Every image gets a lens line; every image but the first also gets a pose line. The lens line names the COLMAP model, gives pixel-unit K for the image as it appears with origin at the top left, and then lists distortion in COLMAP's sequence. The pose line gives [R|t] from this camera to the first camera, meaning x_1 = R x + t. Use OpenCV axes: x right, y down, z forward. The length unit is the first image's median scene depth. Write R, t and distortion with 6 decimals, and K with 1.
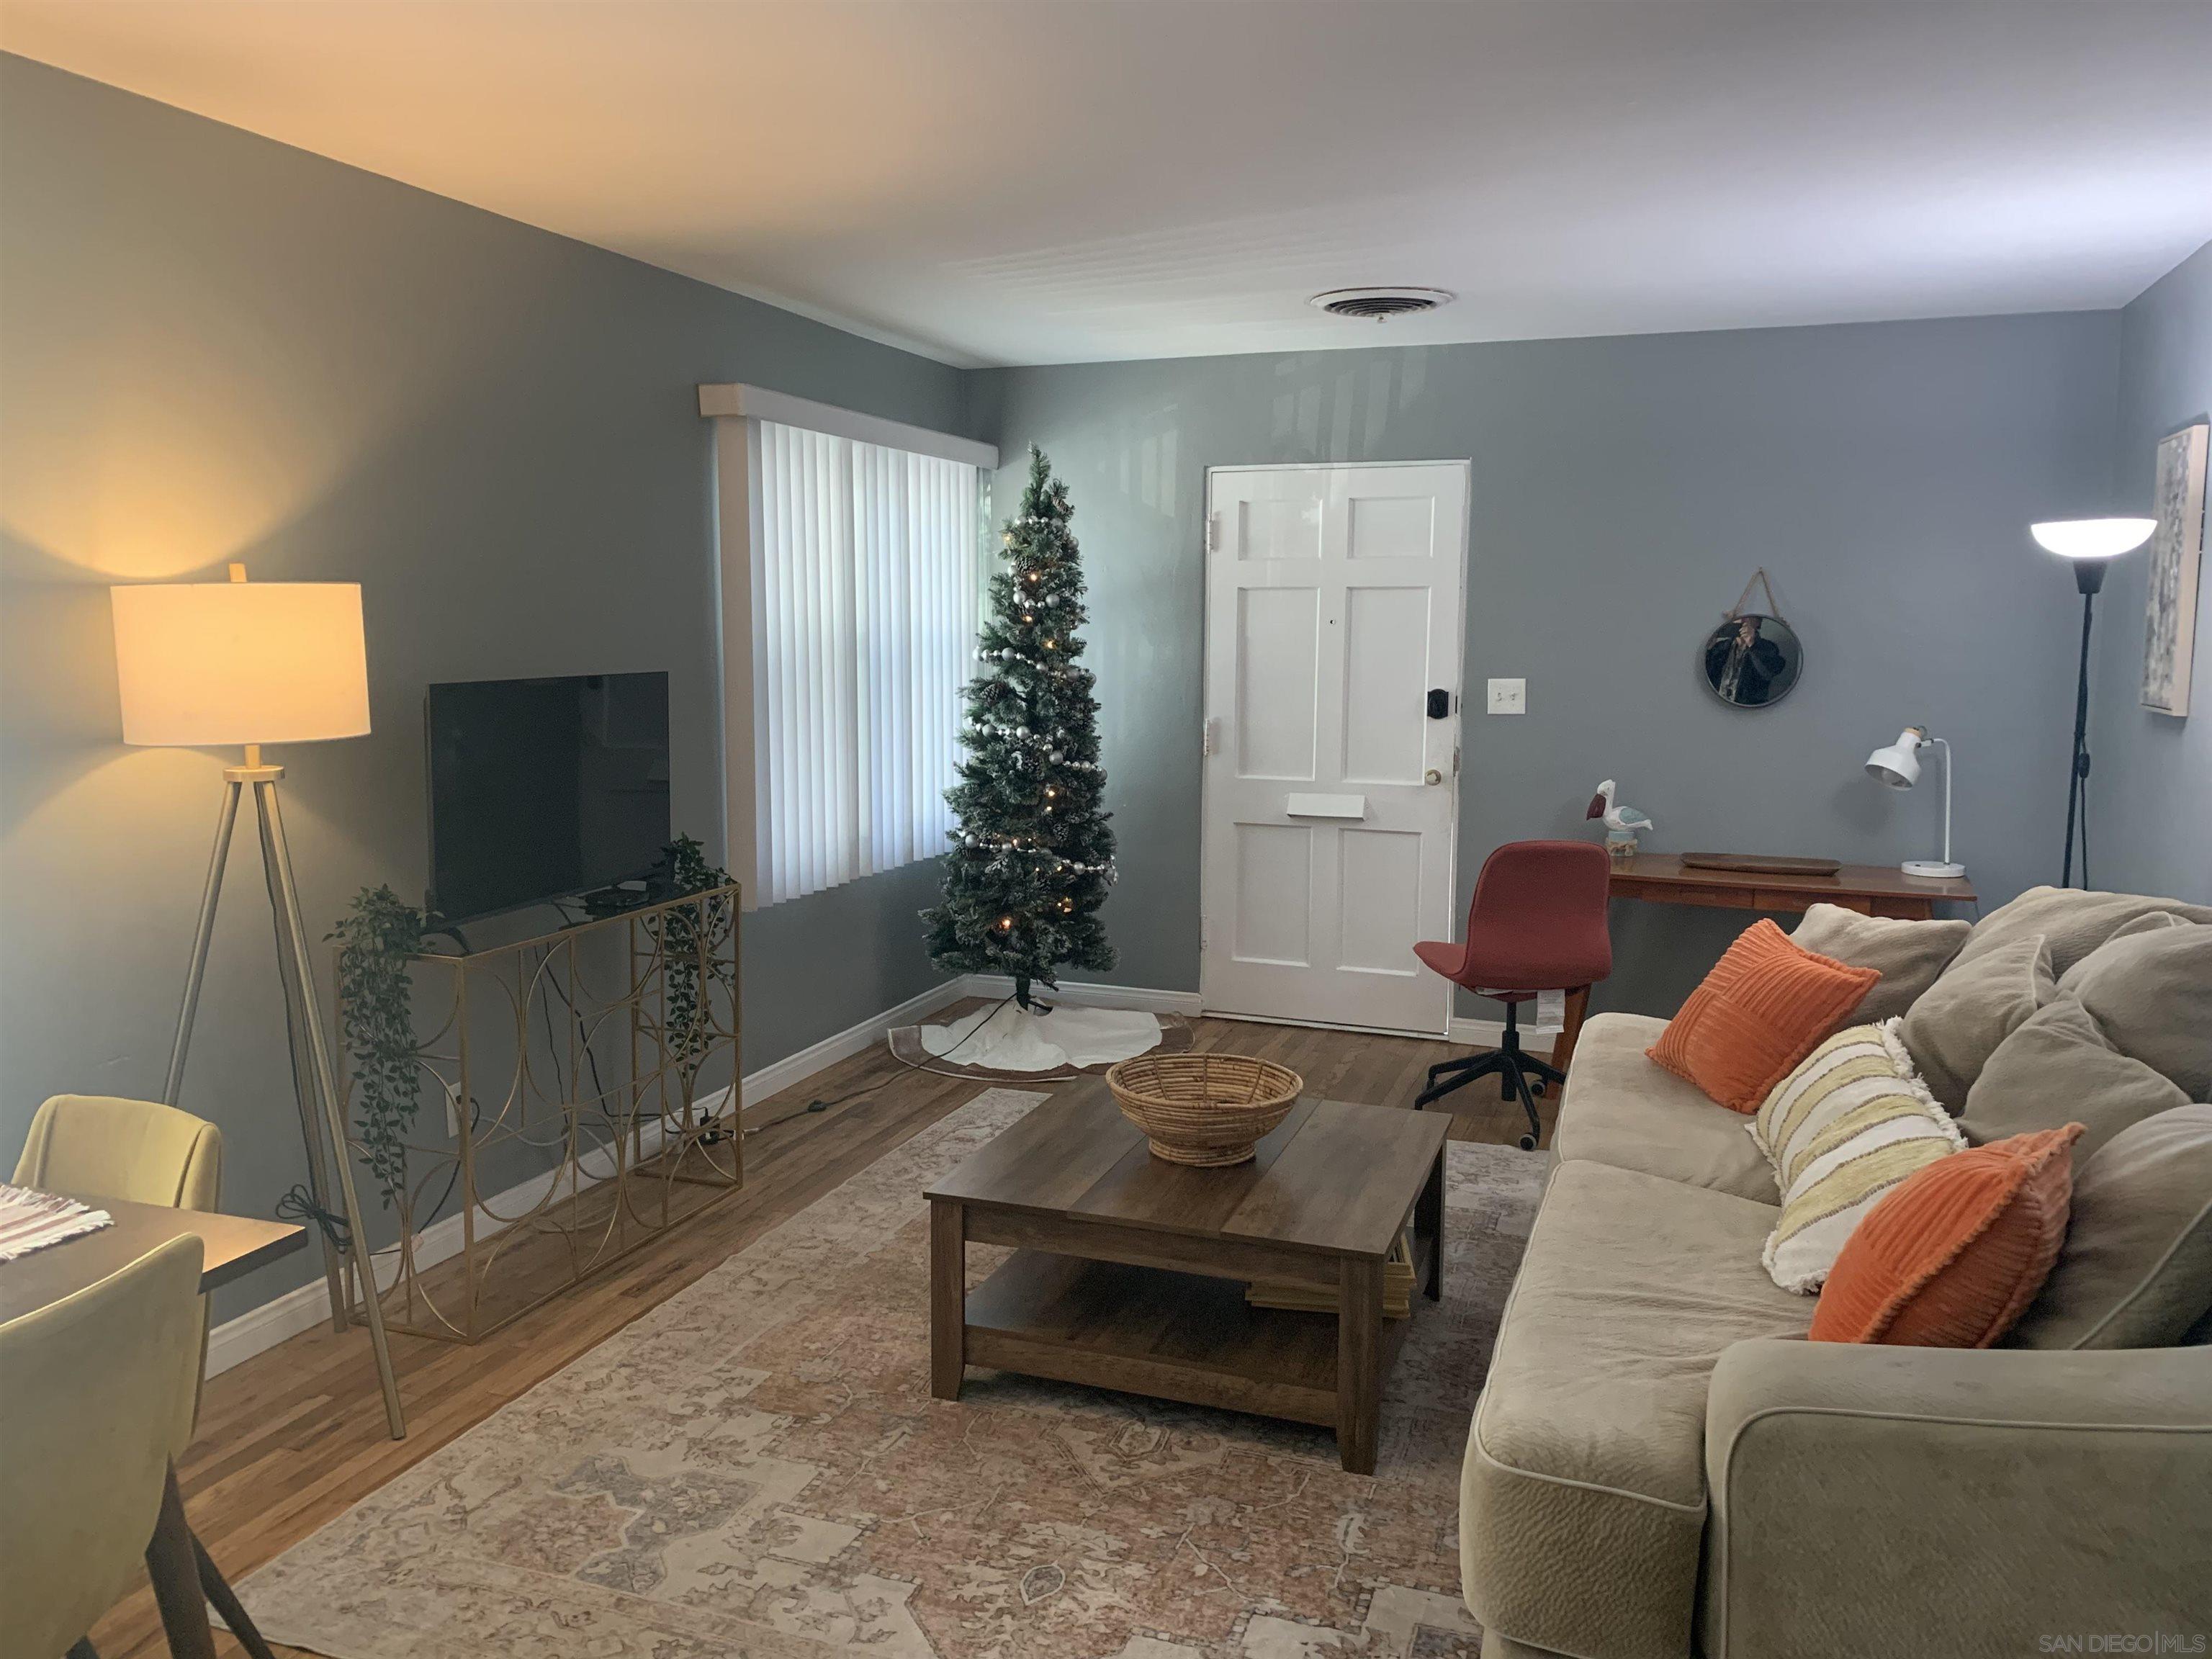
lens RADIAL K [[1672.8, 0, 1113.0], [0, 1672.8, 825.5], [0, 0, 1]] dist [-0.003575, 0.001733]
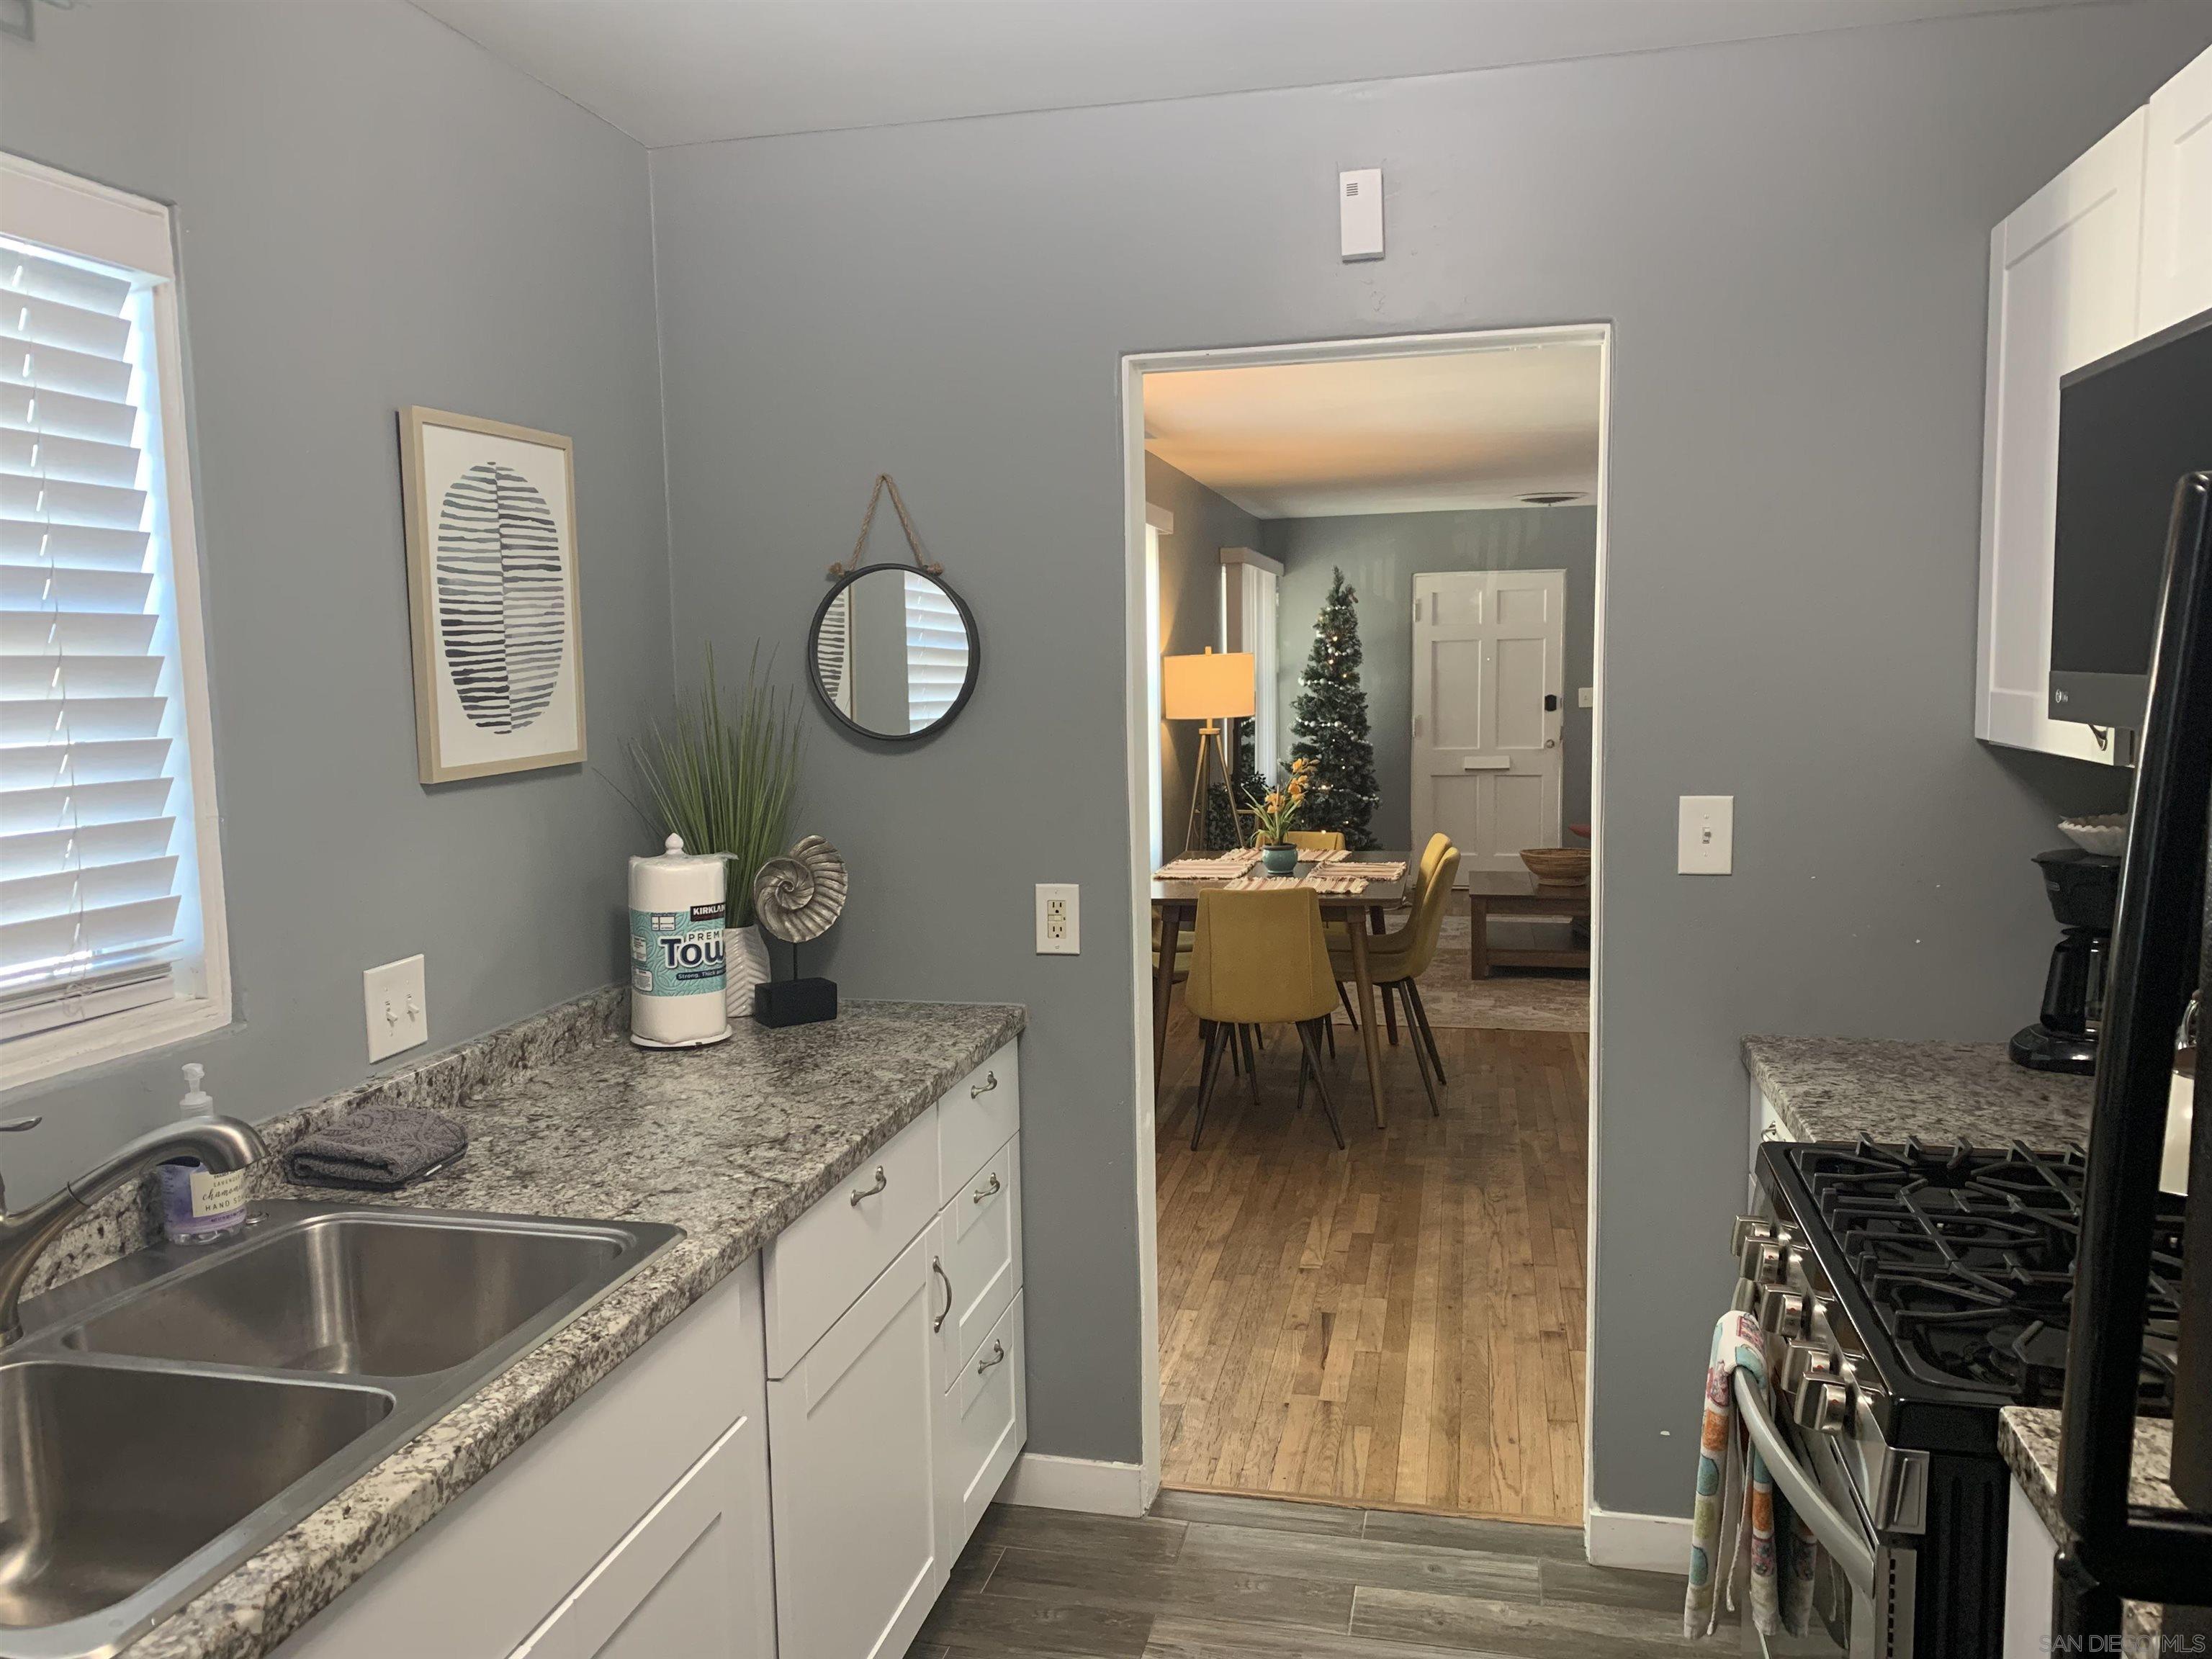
lens RADIAL K [[1672.8, 0, 1098.7], [0, 1672.8, 835.8], [0, 0, 1]] dist [-0.003575, 0.001733]
pose [[0.993013, -0.039664, 0.111138, -0.496430], [0.041903, 0.998962, -0.017877, 0.082631], [-0.110314, 0.022409, 0.993644, -0.736260]]
